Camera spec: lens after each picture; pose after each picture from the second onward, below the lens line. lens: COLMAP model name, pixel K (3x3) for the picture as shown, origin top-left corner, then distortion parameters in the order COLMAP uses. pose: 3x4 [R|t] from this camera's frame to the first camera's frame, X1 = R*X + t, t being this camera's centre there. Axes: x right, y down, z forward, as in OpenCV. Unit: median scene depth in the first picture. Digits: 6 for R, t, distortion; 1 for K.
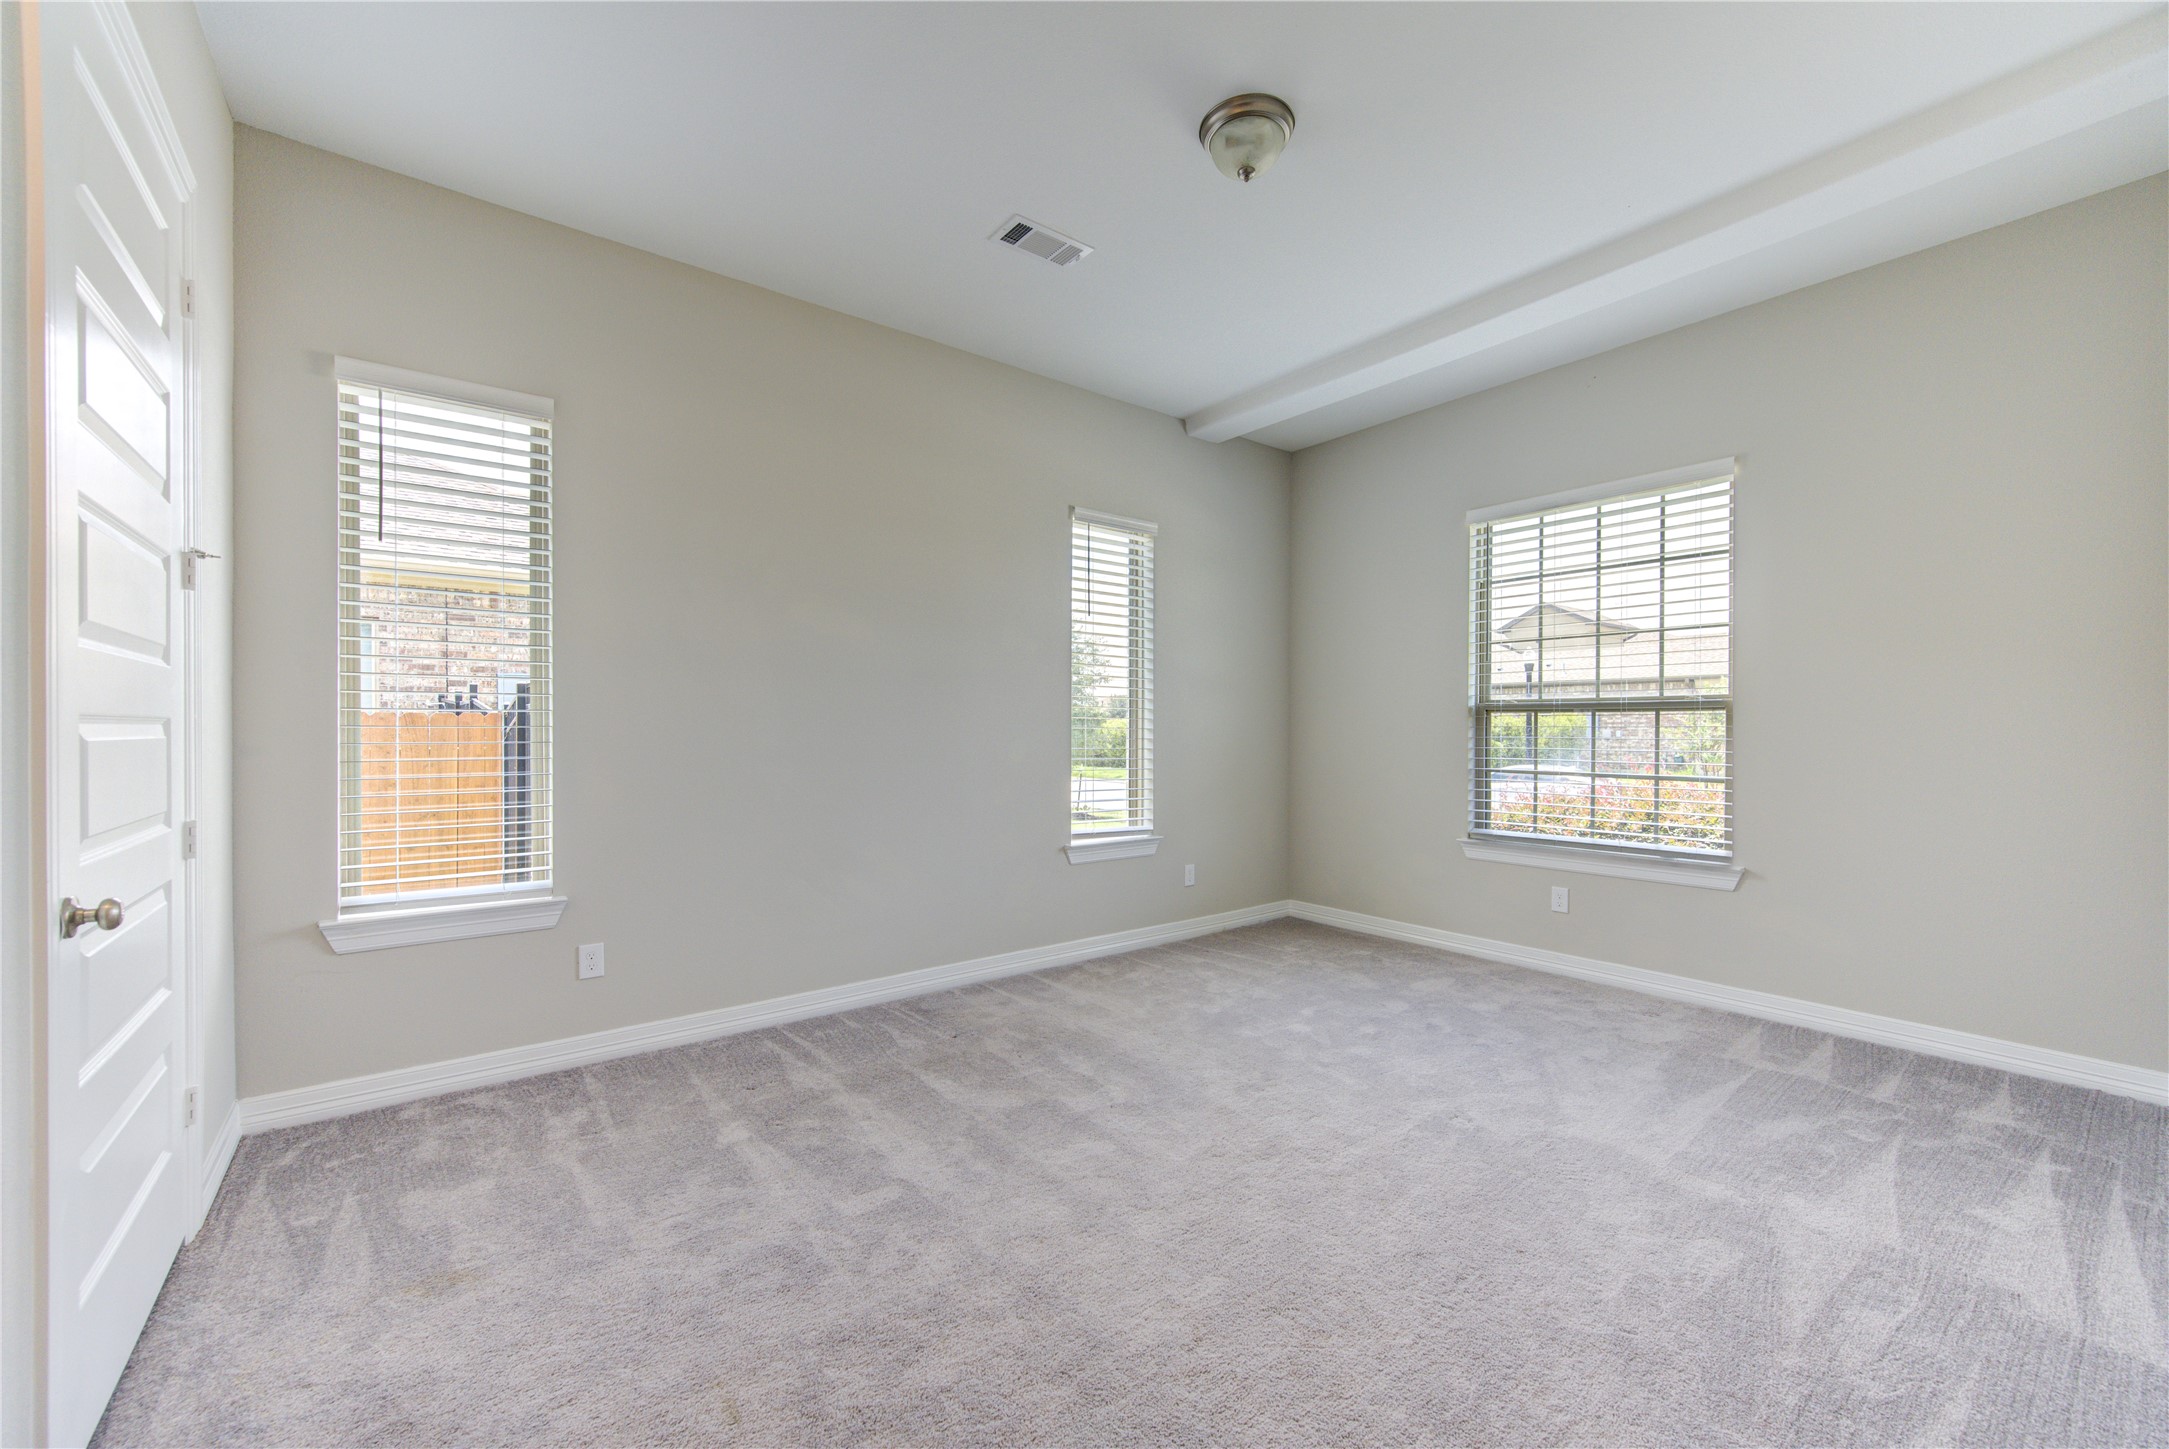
lens RADIAL K [[845.8, 0, 1079.4], [0, 845.8, 732.5], [0, 0, 1]] dist [0.002109, -0.000163]
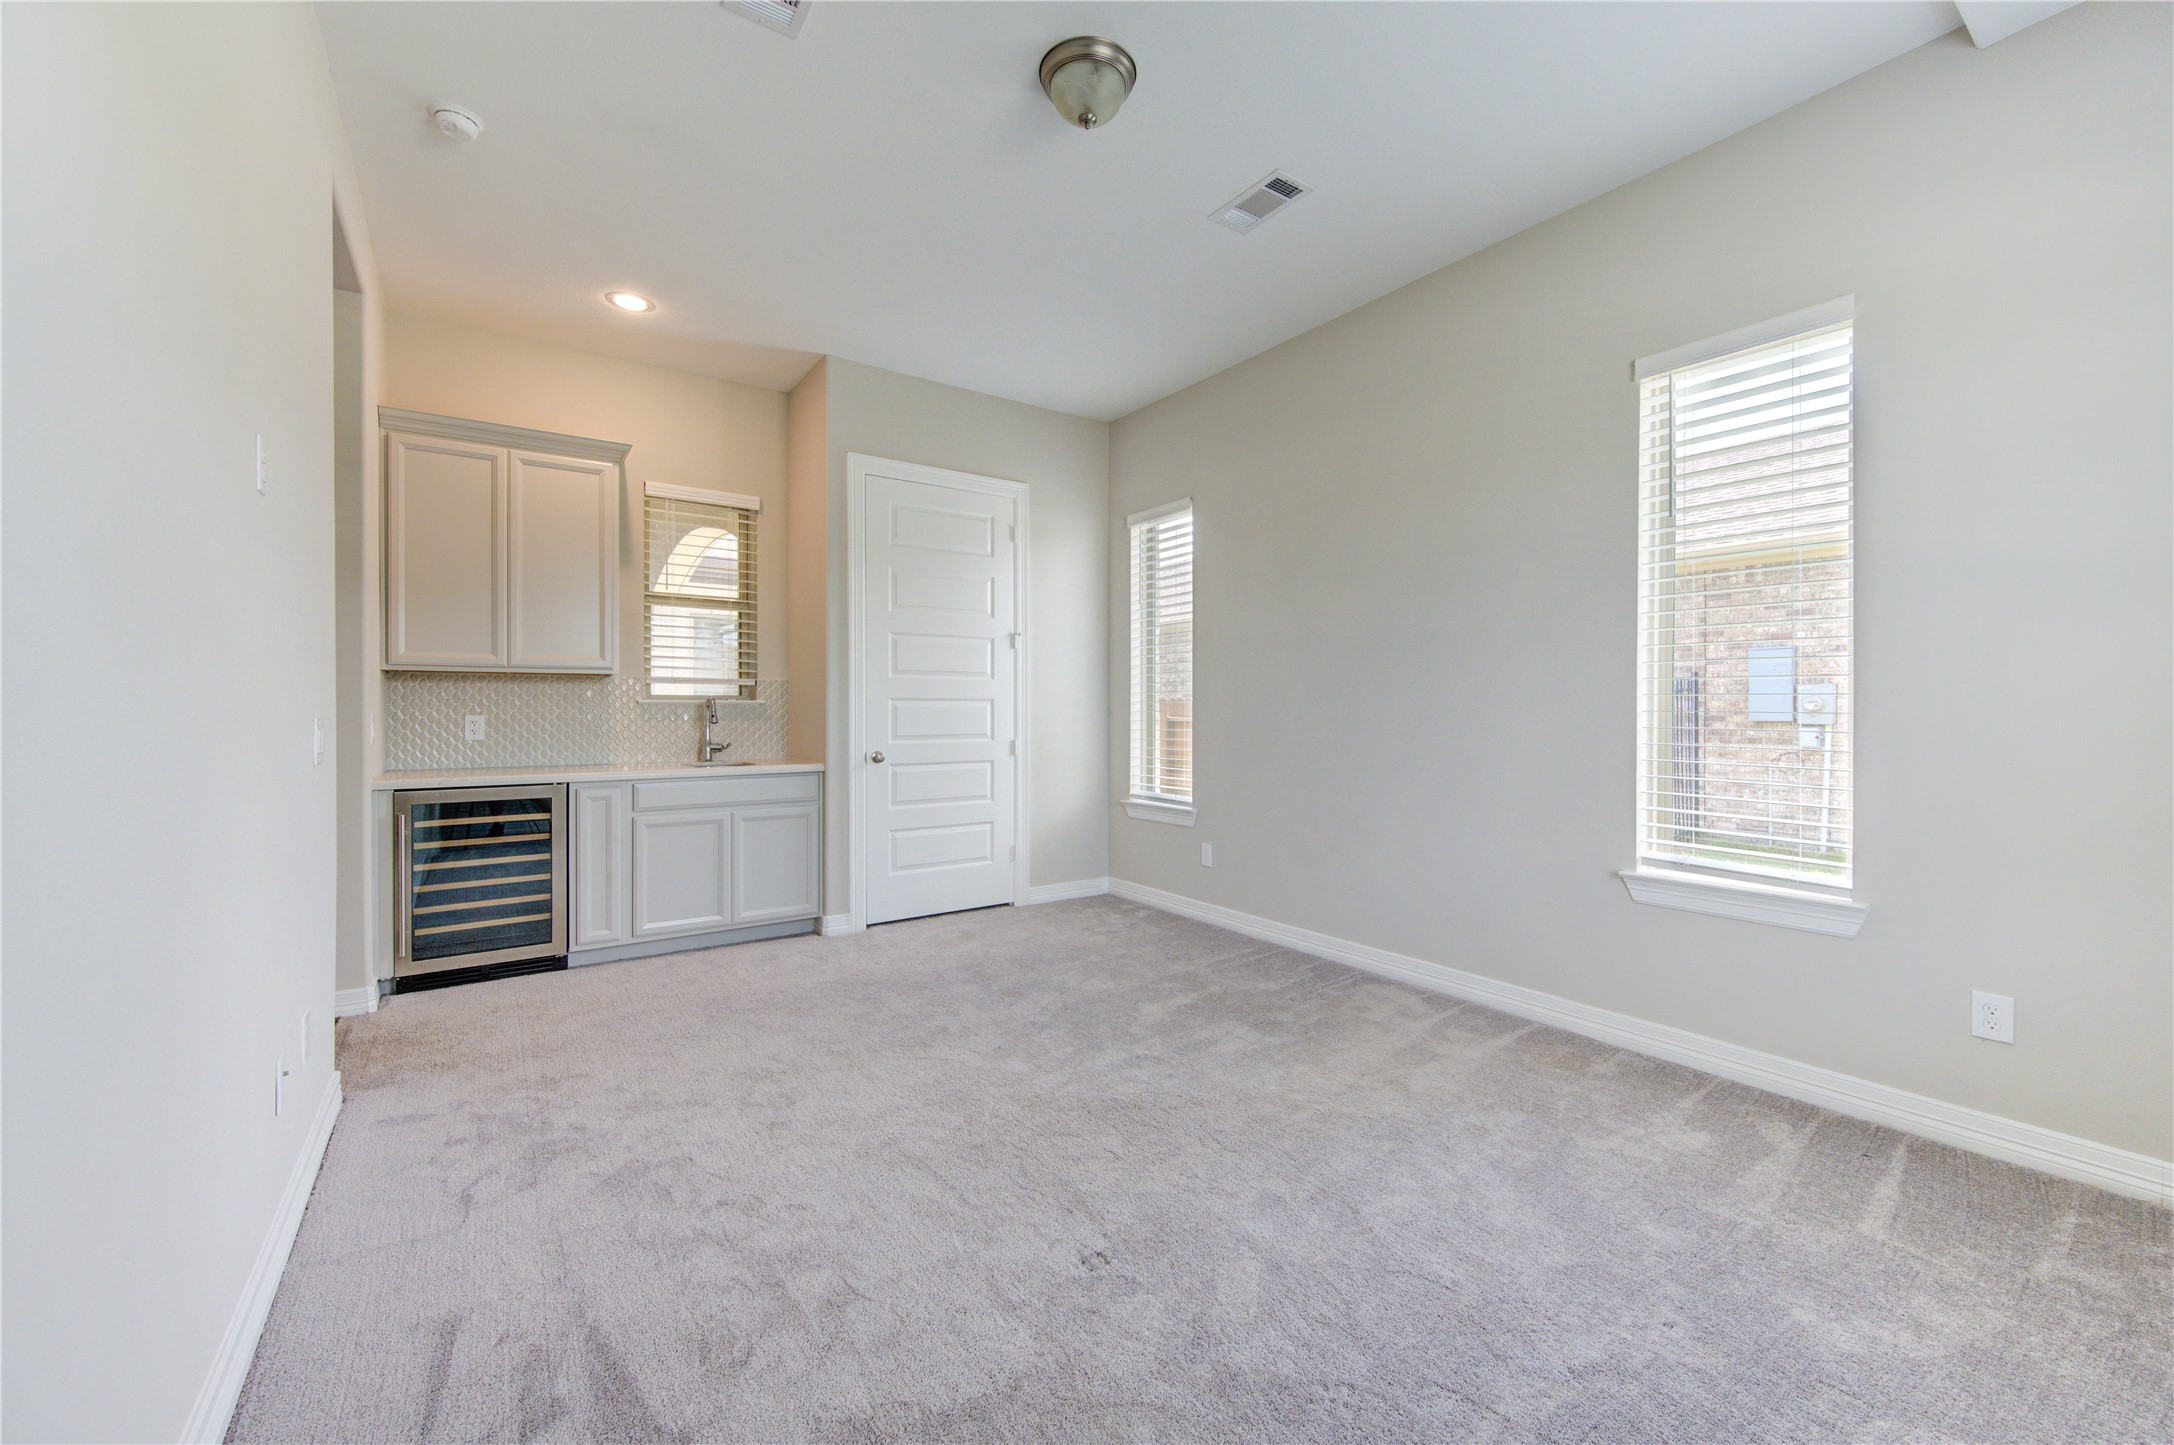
lens RADIAL K [[856.7, 0, 1090.0], [0, 856.7, 714.1], [0, 0, 1]] dist [0.001993, 0.000025]
pose [[-0.052852, 0.001894, -0.998601, 0.914552], [-0.003599, 0.999991, 0.002087, 0.013446], [0.998596, 0.003705, -0.052844, 0.823865]]
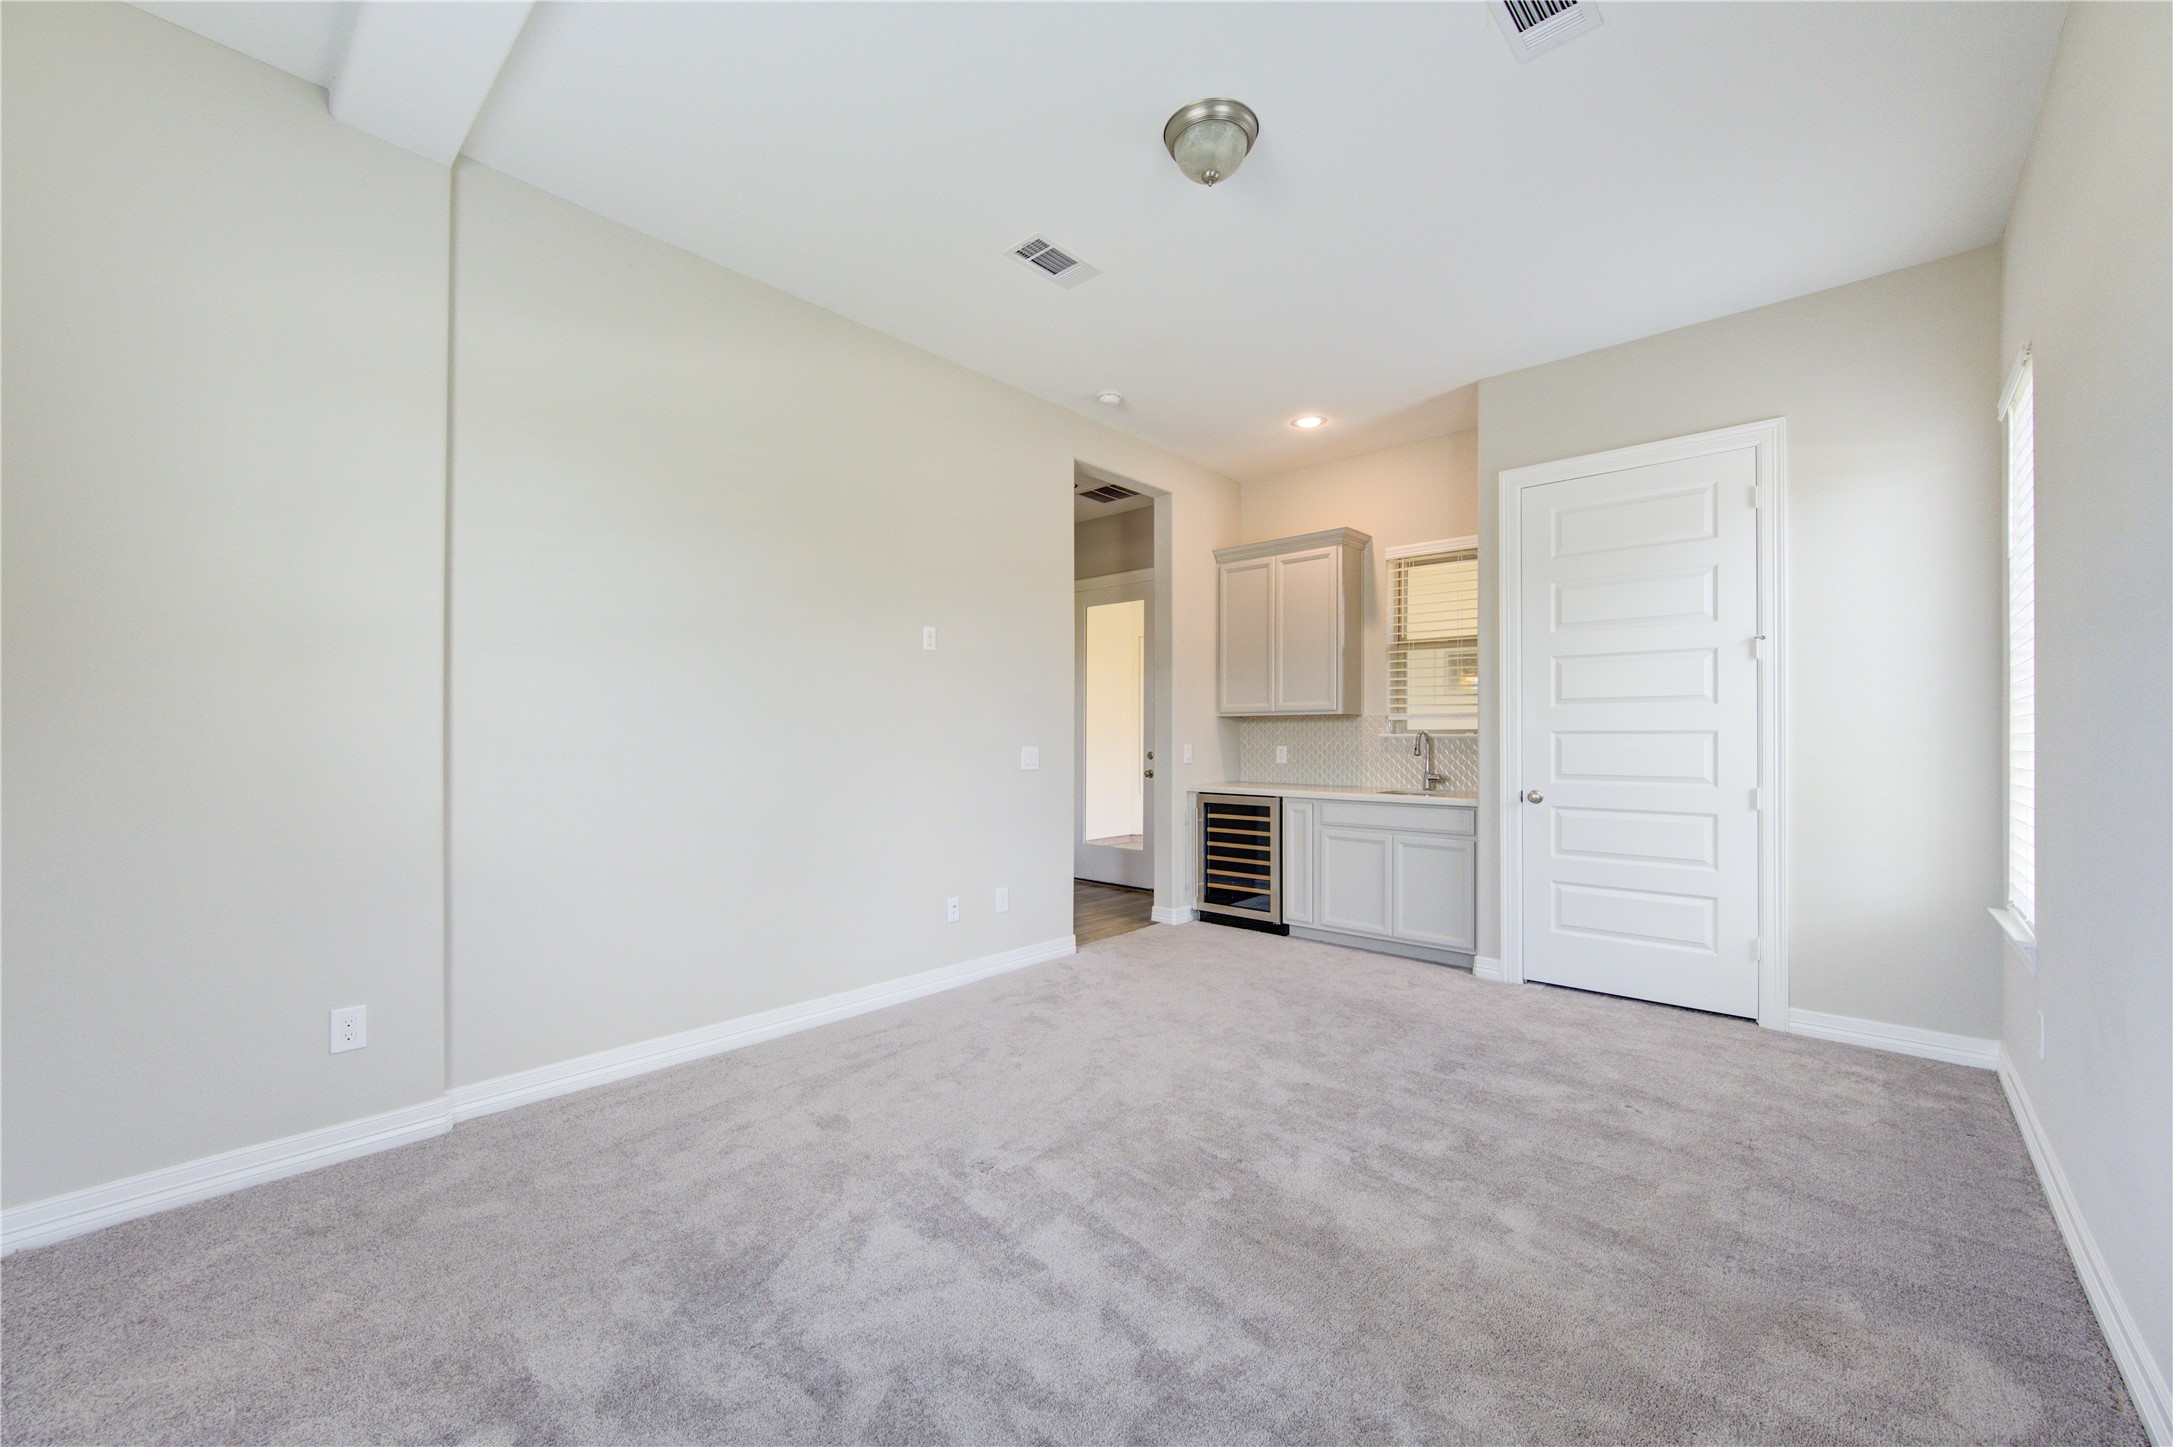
lens RADIAL K [[847.4, 0, 1093.0], [0, 847.4, 736.6], [0, 0, 1]] dist [0.002109, -0.000163]
pose [[-0.985068, -0.007058, -0.172019, 0.388922], [-0.007494, 0.999970, 0.001888, 0.001737], [0.172000, 0.003149, -0.985092, 1.527682]]
